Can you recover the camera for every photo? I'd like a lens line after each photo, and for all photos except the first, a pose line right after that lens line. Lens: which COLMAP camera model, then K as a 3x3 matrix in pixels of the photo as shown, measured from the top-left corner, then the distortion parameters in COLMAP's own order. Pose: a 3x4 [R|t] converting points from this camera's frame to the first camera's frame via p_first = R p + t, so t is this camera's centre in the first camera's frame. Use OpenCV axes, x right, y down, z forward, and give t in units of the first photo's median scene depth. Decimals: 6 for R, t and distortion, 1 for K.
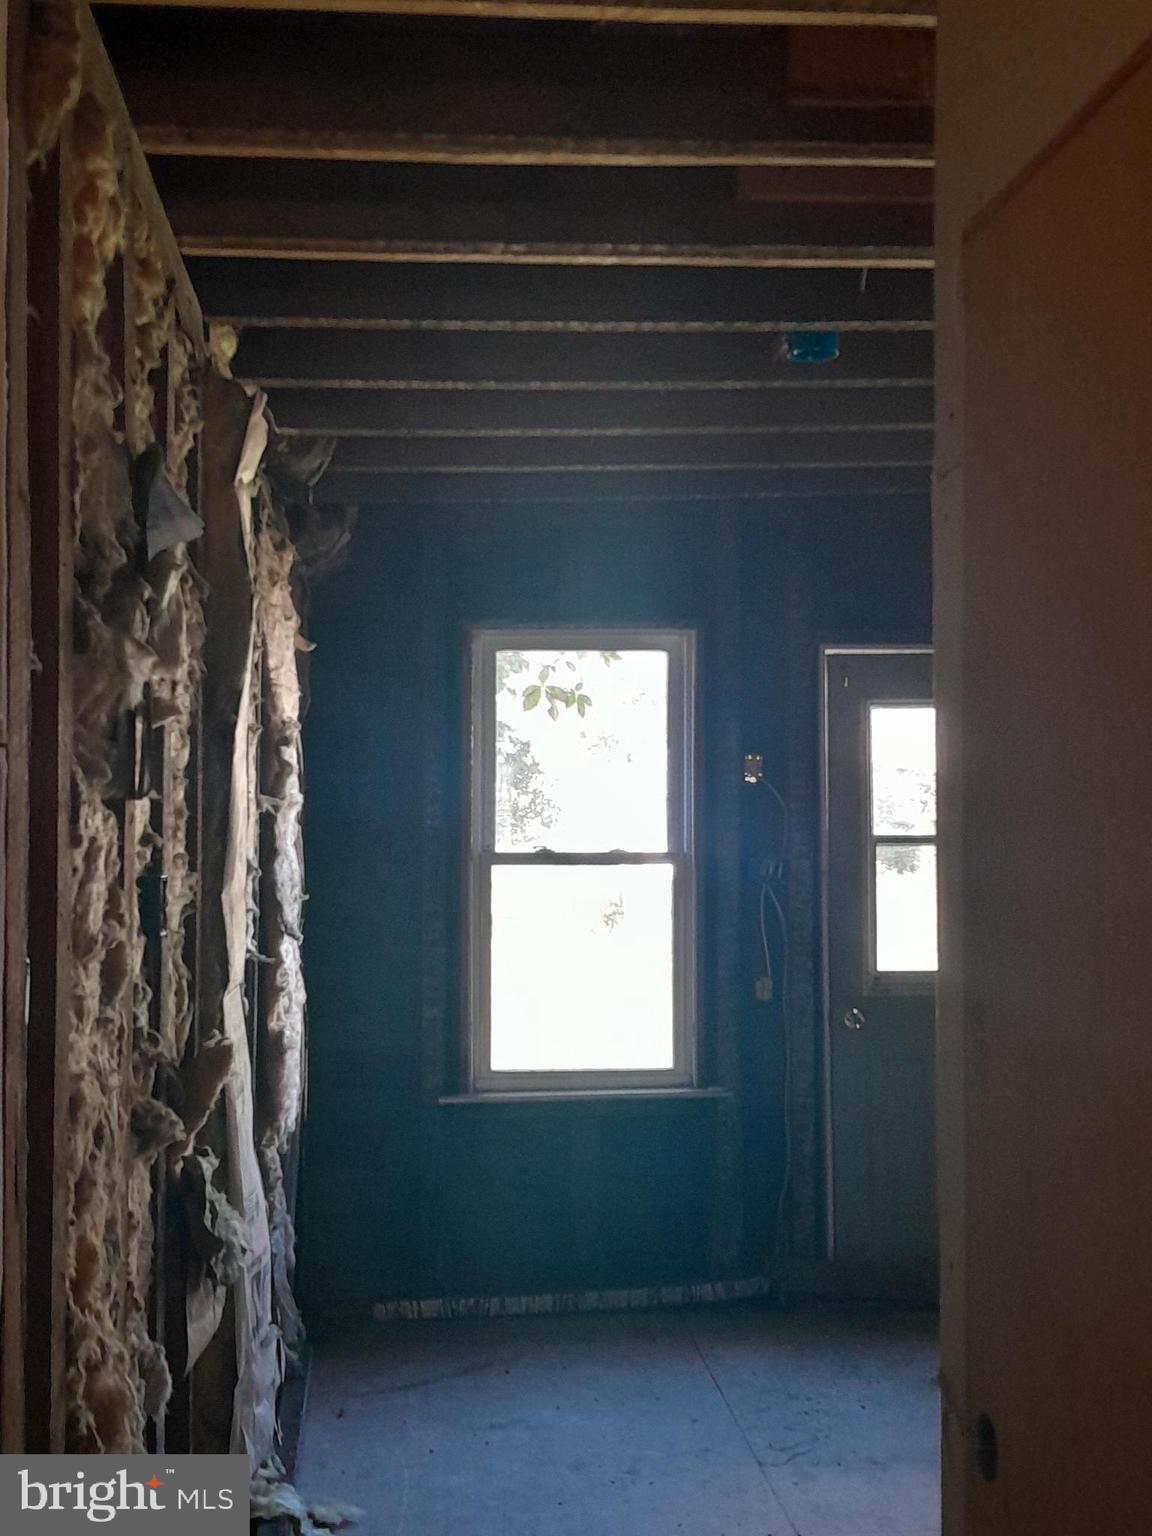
lens RADIAL K [[1884.1, 0, 576.0], [0, 1884.1, 768.0], [0, 0, 1]] dist [0.242232, -0.783440]
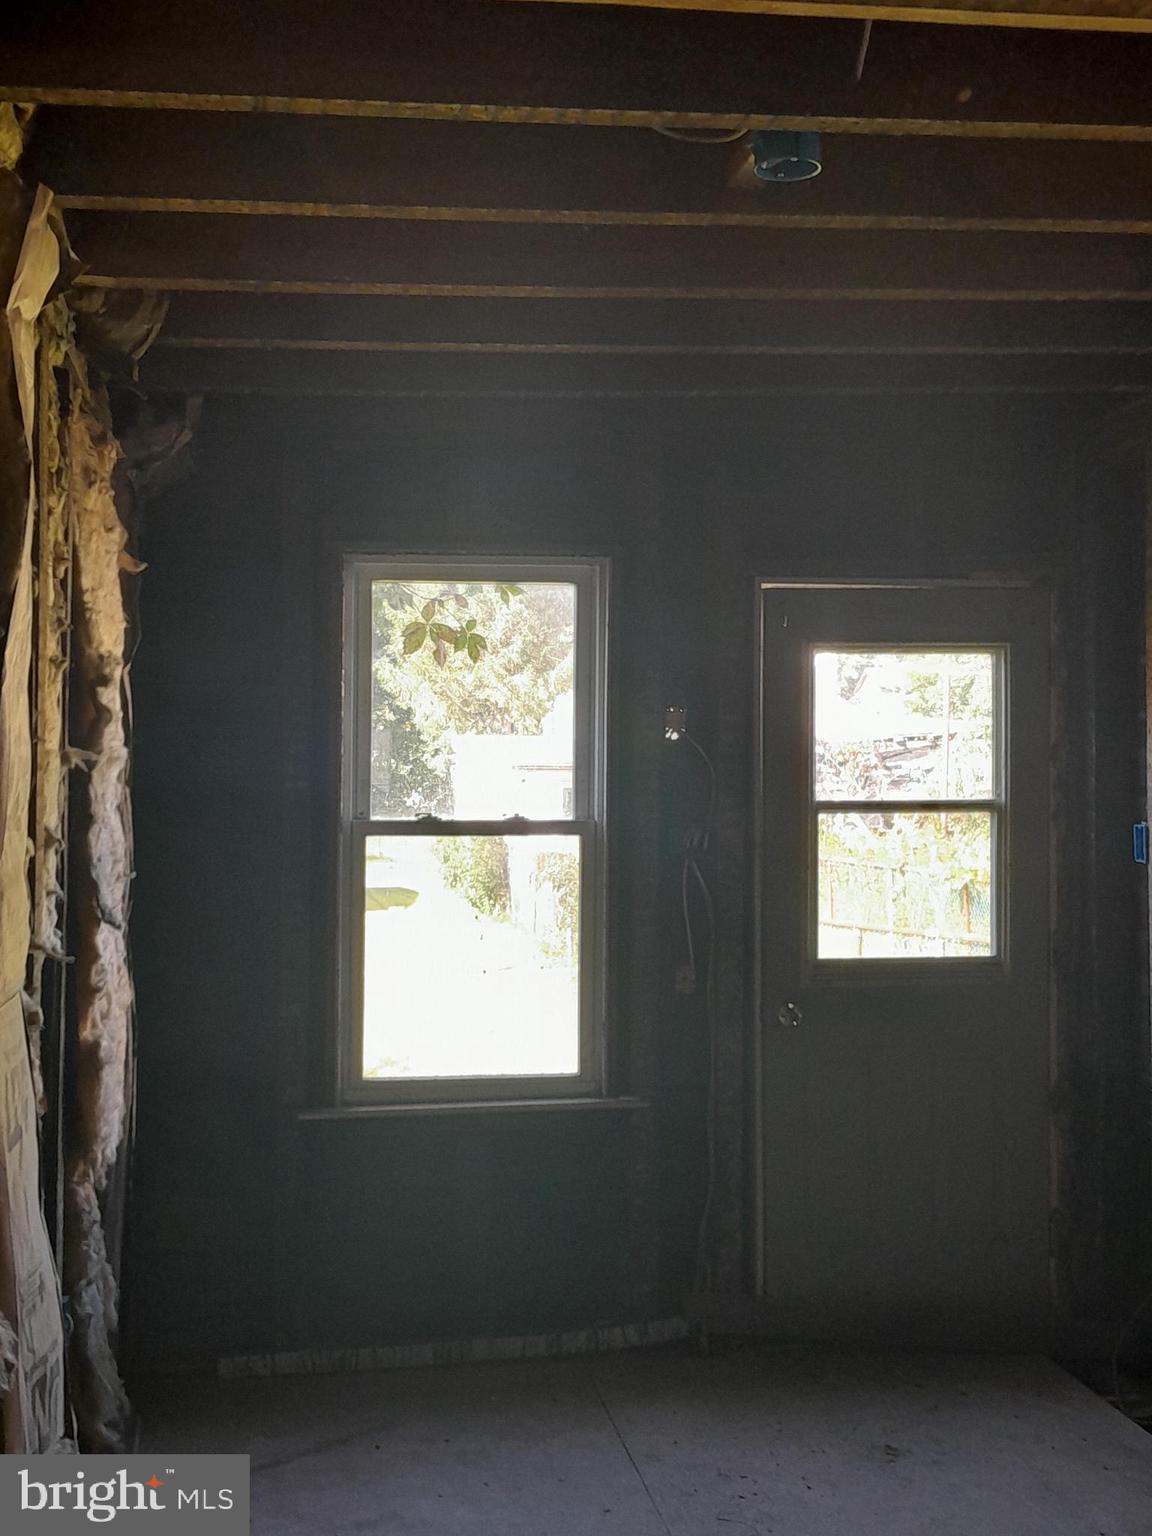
lens RADIAL K [[1346.1, 0, 576.0], [0, 1346.1, 768.0], [0, 0, 1]] dist [0.120047, -0.204926]
pose [[0.994975, 0.006468, 0.099916, -0.011788], [-0.006453, 0.999979, -0.000476, 0.021456], [-0.099917, -0.000171, 0.994996, 0.402423]]
